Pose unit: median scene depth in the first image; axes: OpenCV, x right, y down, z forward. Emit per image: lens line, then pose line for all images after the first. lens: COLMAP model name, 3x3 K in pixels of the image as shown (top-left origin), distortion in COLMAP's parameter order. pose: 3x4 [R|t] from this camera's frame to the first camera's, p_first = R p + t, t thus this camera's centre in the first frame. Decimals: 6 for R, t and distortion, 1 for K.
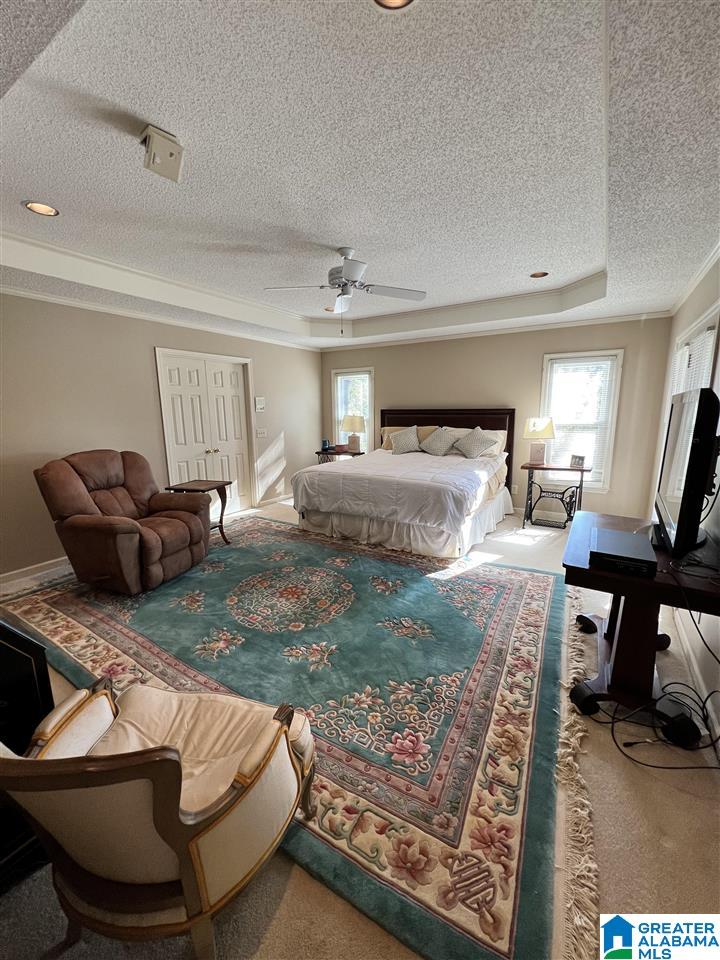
lens RADIAL K [[386.4, 0, 360.4], [0, 386.4, 482.9], [0, 0, 1]] dist [-0.000576, 0.000548]
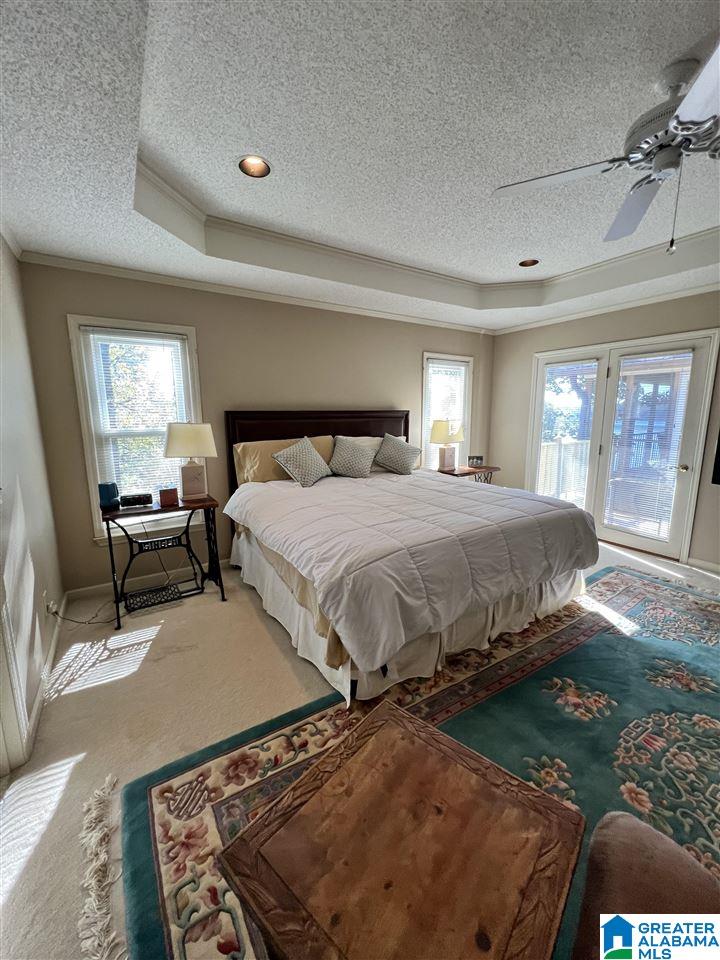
lens RADIAL K [[386.4, 0, 361.8], [0, 386.4, 480.2], [0, 0, 1]] dist [-0.000576, 0.000548]
pose [[0.427542, -0.147575, 0.891868, -0.429306], [0.175084, 0.981422, 0.078462, -0.124981], [-0.886878, 0.122606, 0.445437, 0.723629]]
